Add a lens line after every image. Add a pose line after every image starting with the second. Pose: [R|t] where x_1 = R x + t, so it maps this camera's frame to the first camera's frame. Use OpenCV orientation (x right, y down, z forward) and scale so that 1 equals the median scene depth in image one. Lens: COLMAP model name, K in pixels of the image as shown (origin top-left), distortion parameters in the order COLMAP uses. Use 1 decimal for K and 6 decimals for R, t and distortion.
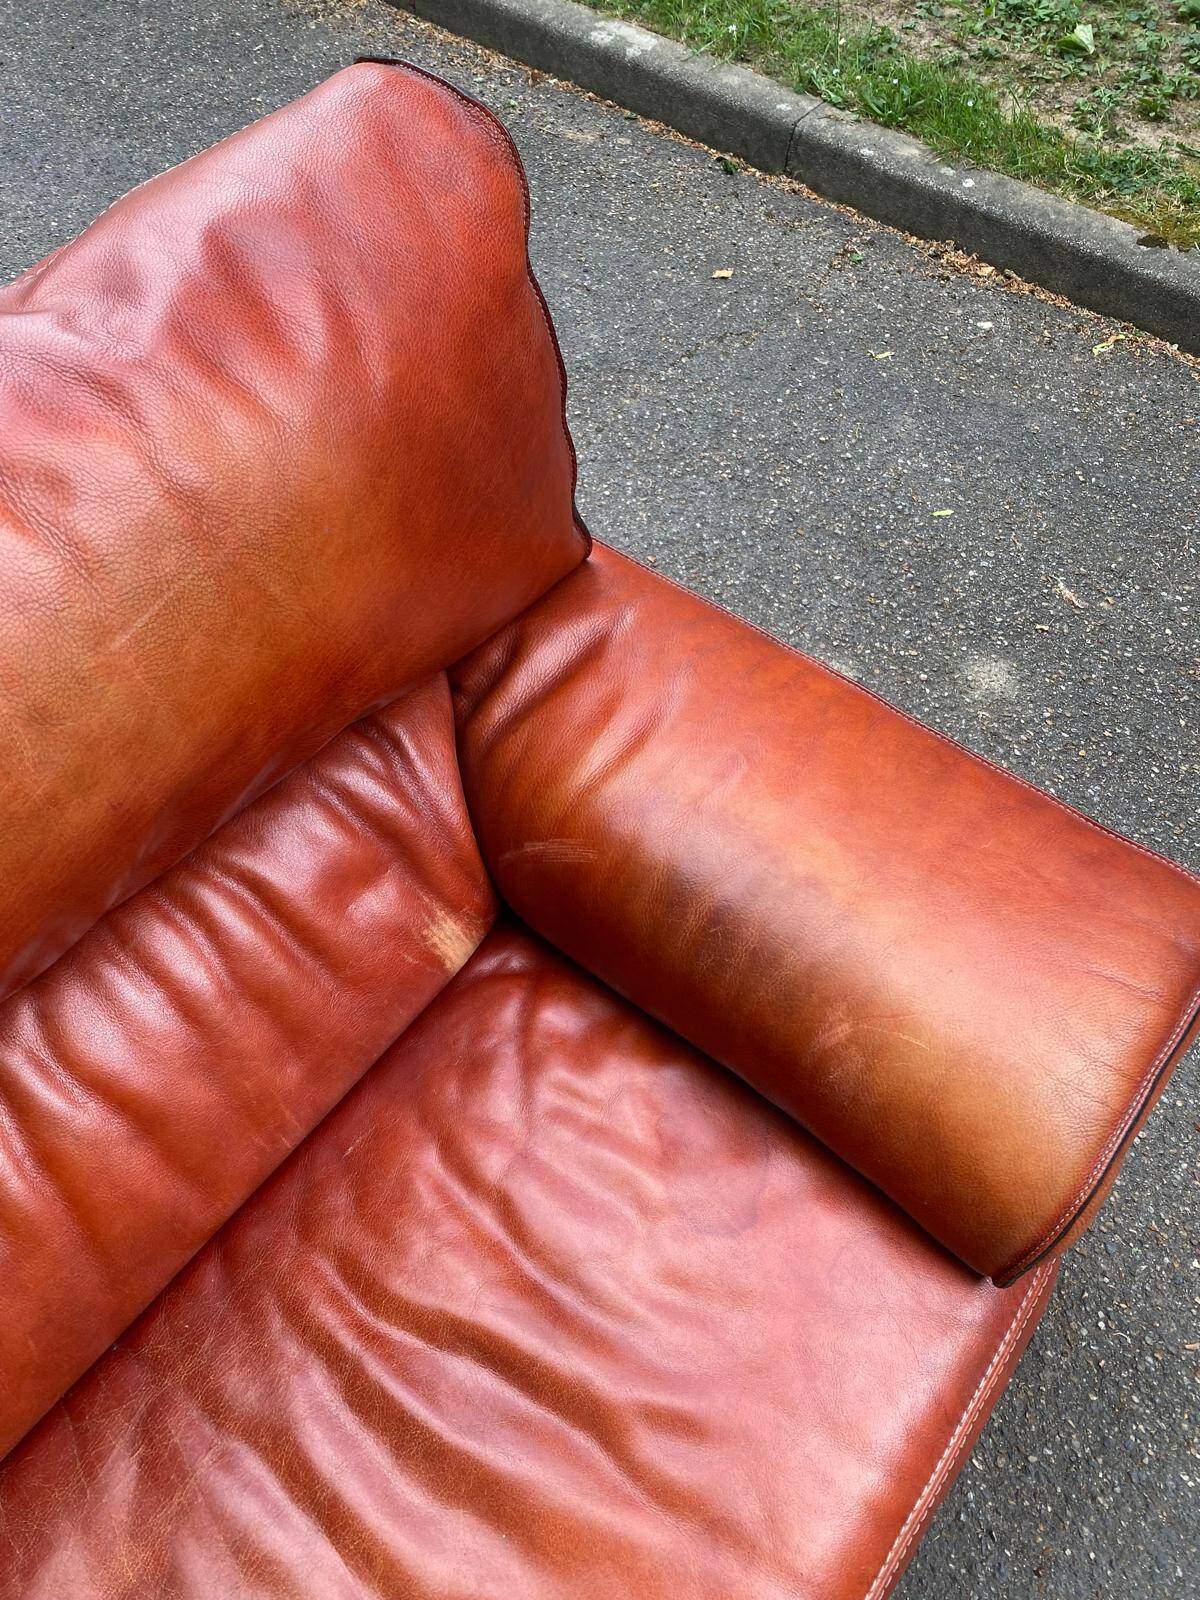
lens RADIAL K [[1221.0, 0, 600.0], [0, 1221.0, 800.0], [0, 0, 1]] dist [0.020089, -0.006977]
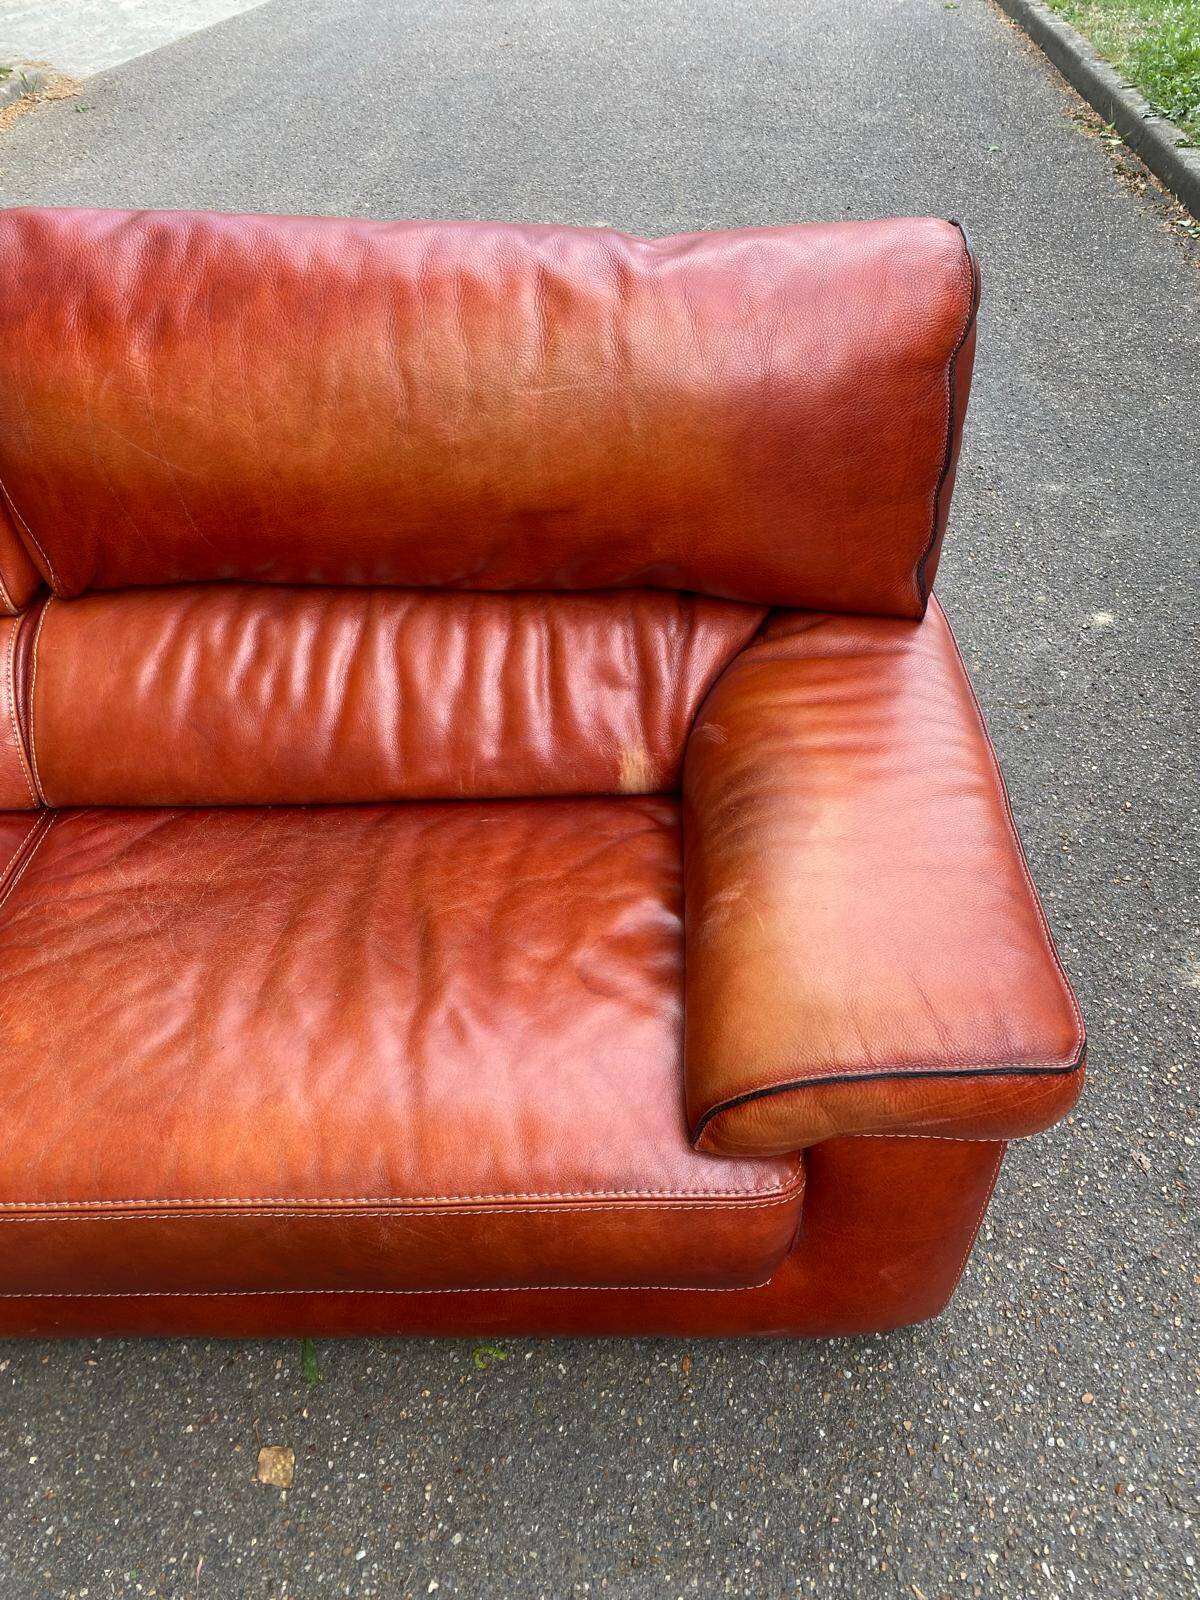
lens RADIAL K [[1221.9, 0, 606.8], [0, 1221.9, 801.1], [0, 0, 1]] dist [0.011638, -0.004332]
pose [[0.626690, 0.534595, -0.566982, 0.545519], [-0.647593, 0.761982, 0.002667, 0.135377], [0.433455, 0.365502, 0.823726, -0.101540]]
